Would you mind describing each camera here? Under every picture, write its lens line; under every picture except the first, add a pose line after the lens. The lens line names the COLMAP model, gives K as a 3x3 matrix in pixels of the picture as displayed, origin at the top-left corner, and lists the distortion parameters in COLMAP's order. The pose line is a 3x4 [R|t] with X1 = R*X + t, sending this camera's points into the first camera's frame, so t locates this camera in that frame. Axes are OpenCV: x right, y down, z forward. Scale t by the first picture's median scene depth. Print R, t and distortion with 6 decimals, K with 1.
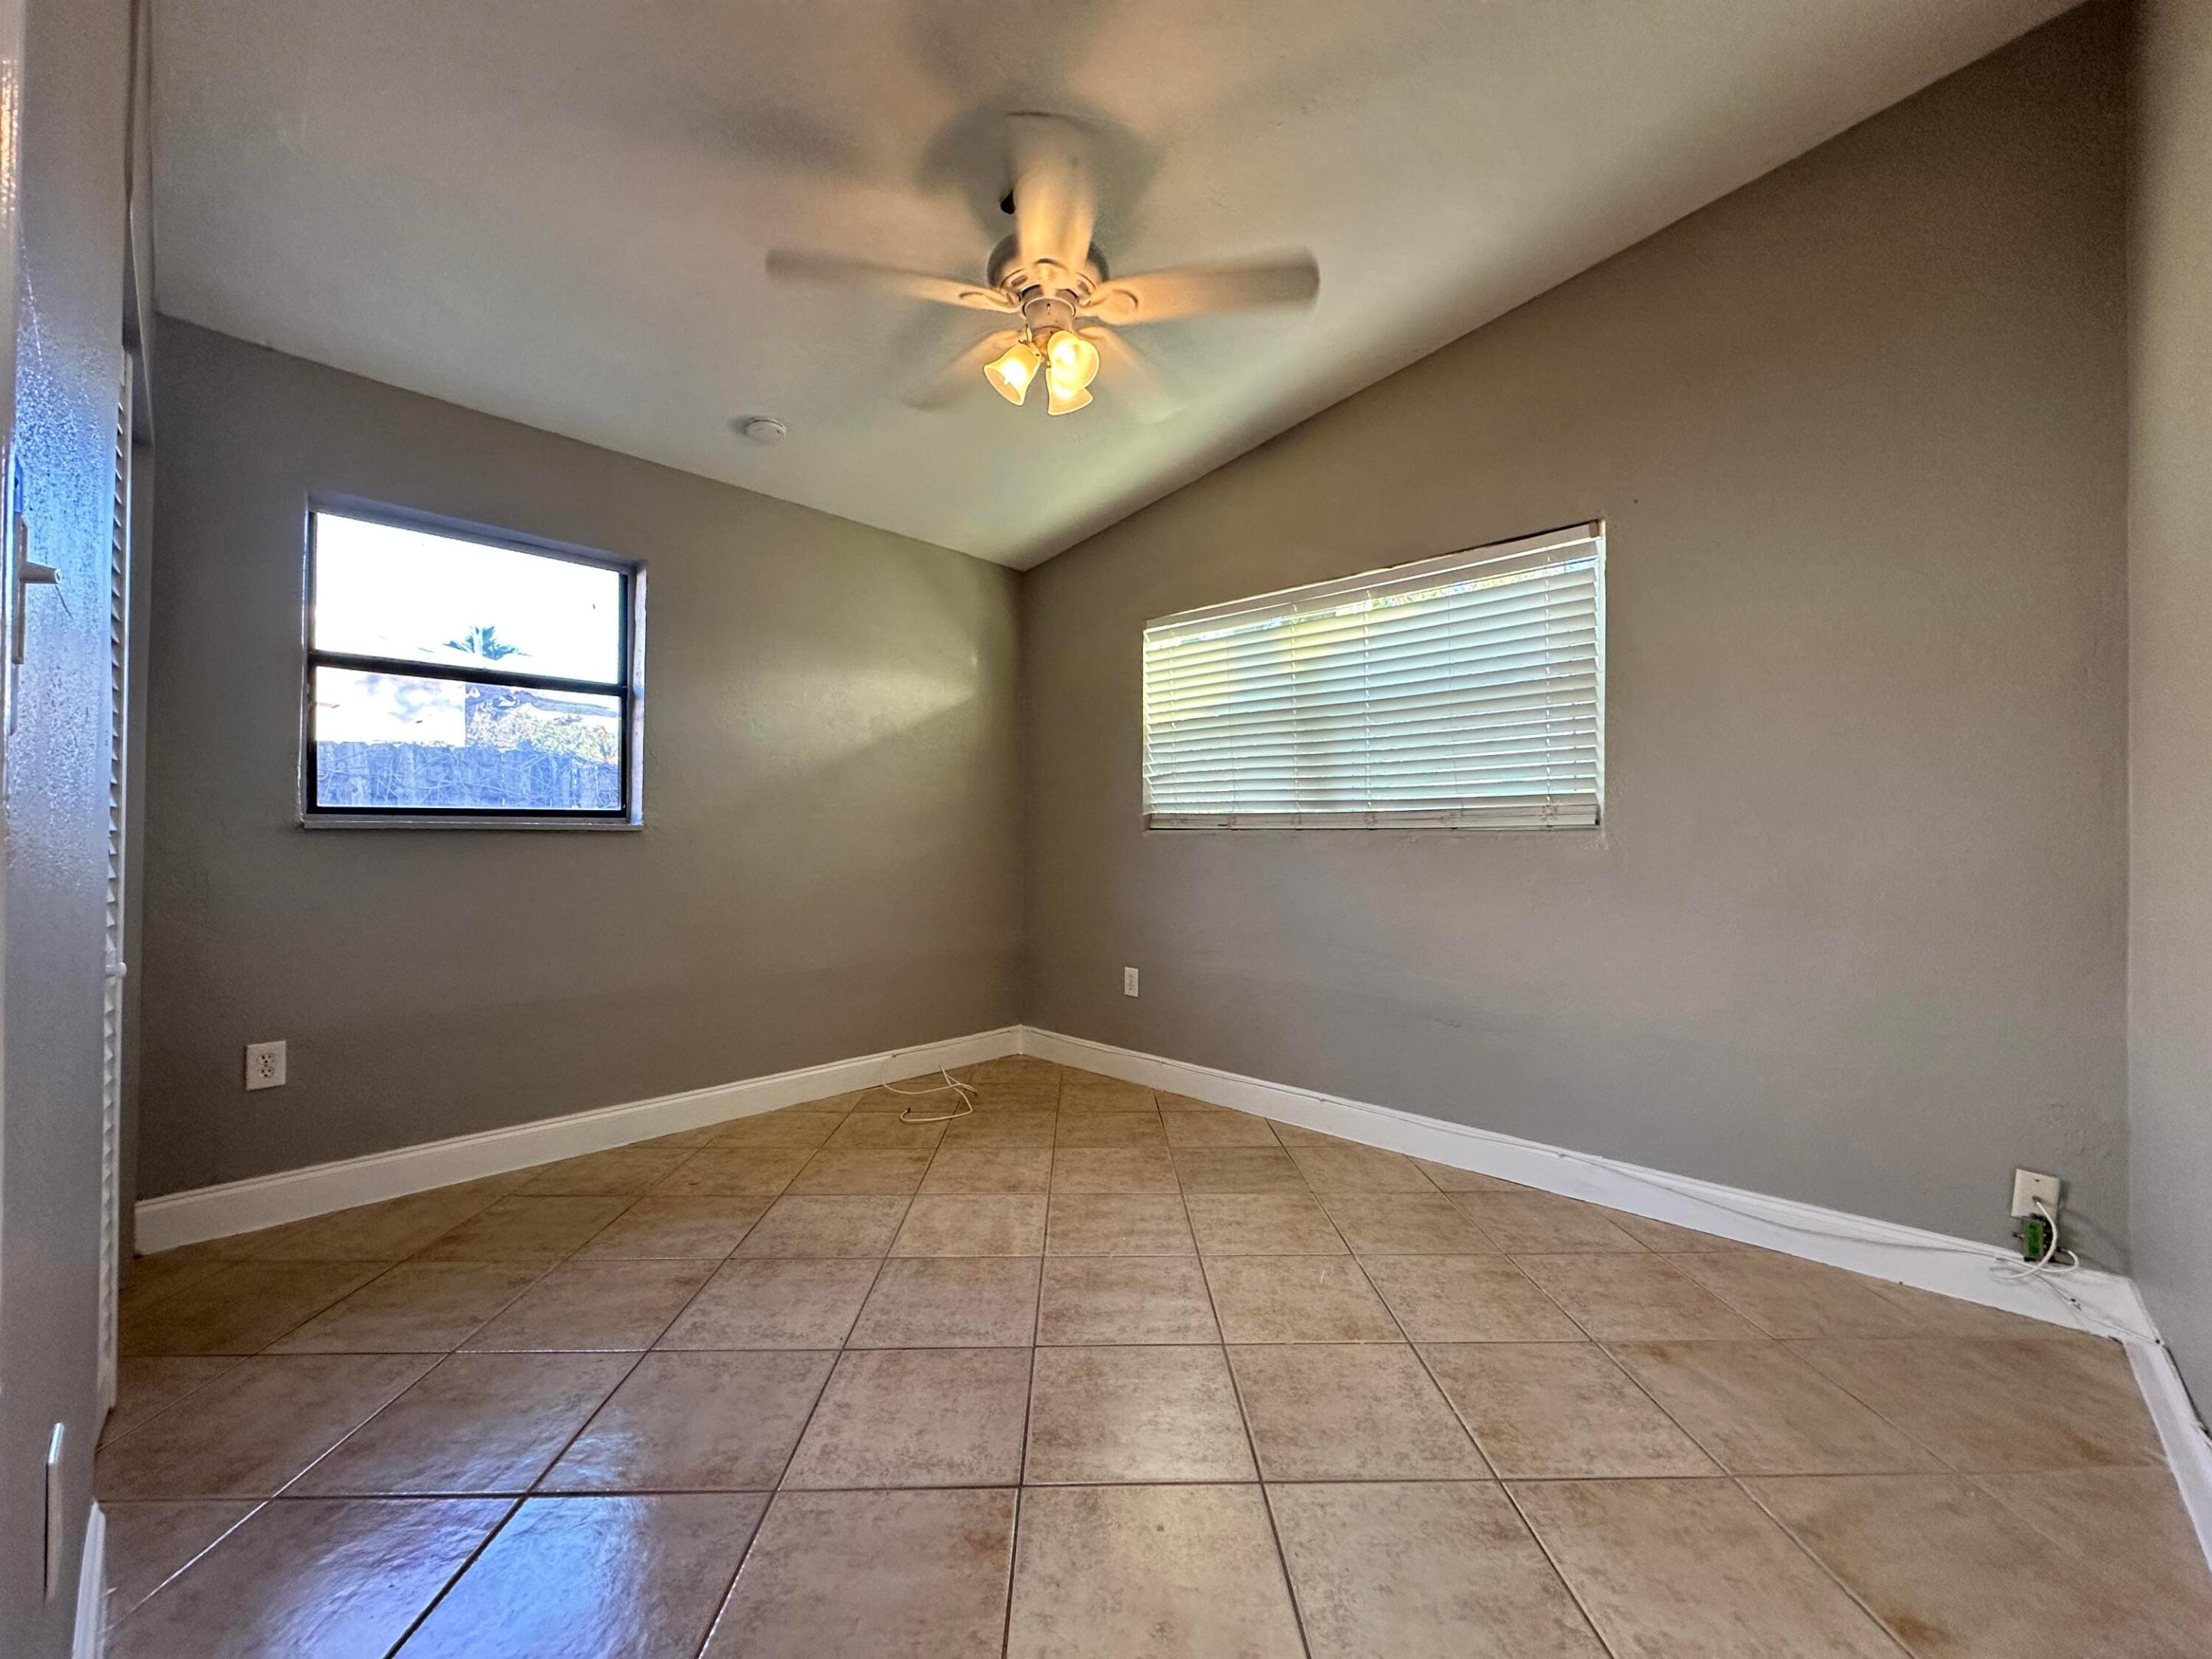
lens RADIAL K [[882.5, 0, 1109.6], [0, 882.5, 835.7], [0, 0, 1]] dist [-0.003094, 0.000517]
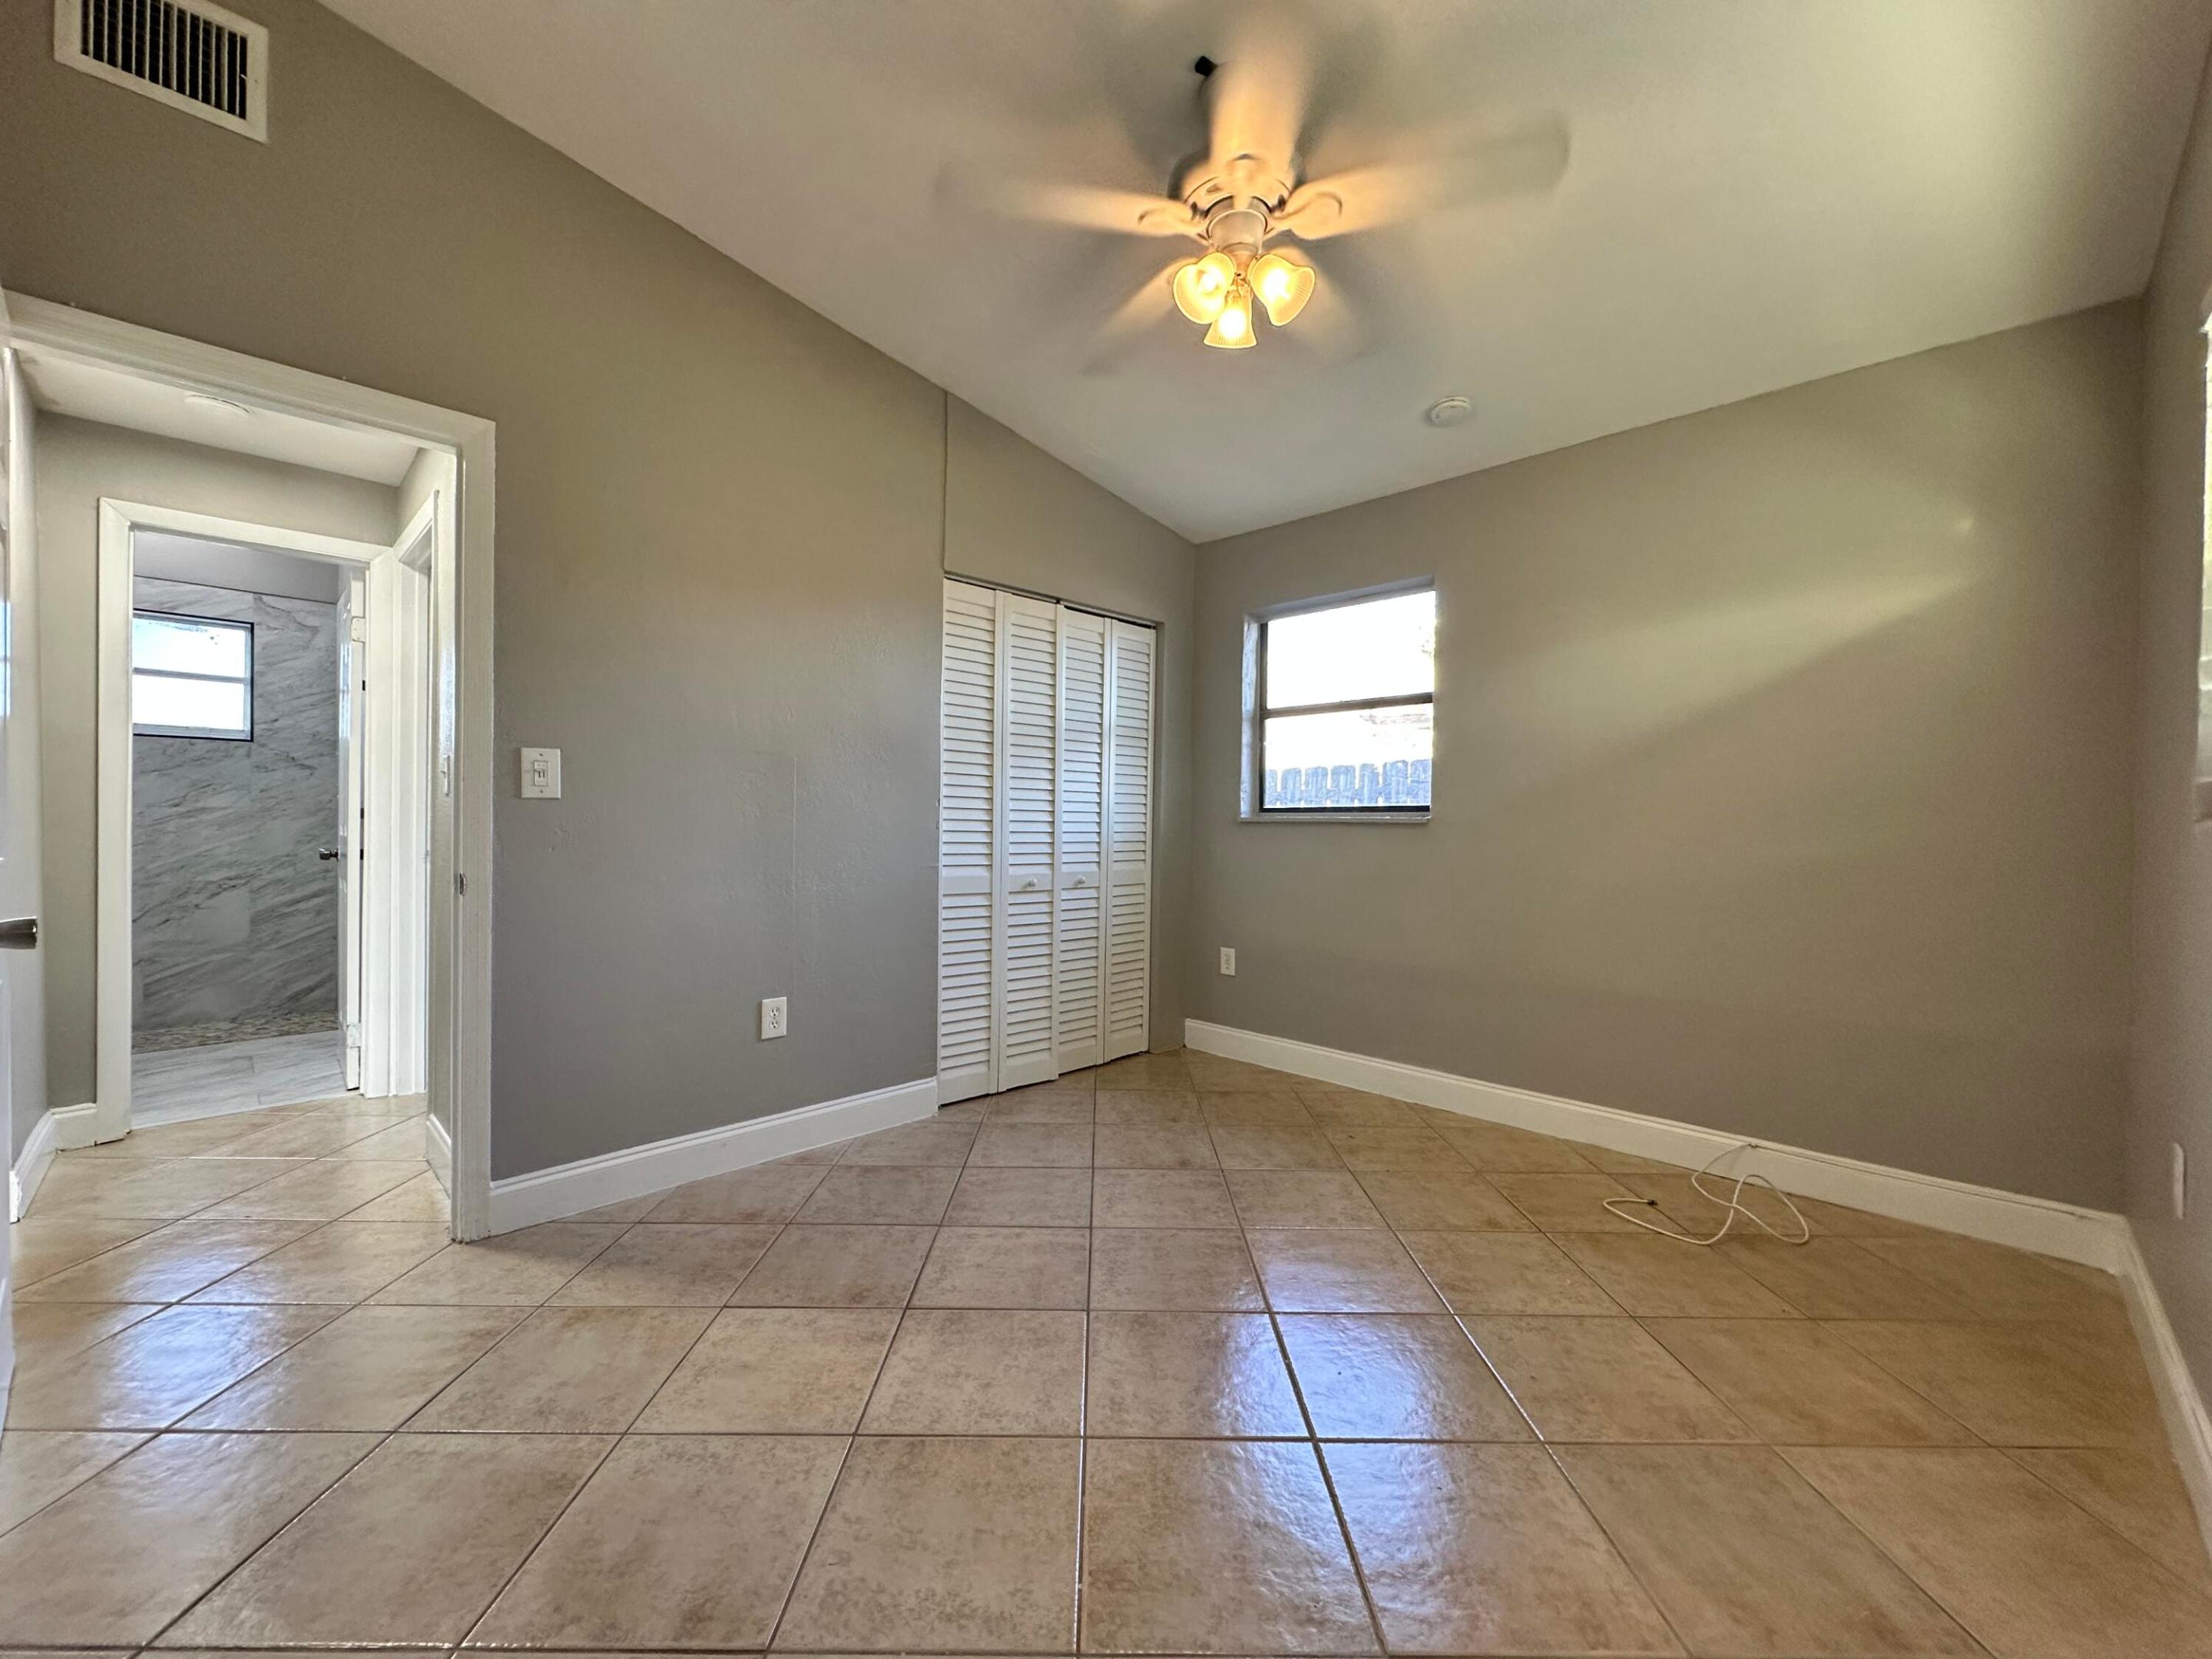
lens RADIAL K [[882.5, 0, 1112.8], [0, 882.5, 827.4], [0, 0, 1]] dist [-0.003094, 0.000517]
pose [[-0.021933, -0.000778, -0.999759, 0.668403], [-0.012053, 0.999927, -0.000514, 0.005154], [0.999687, 0.012039, -0.021941, 0.728113]]
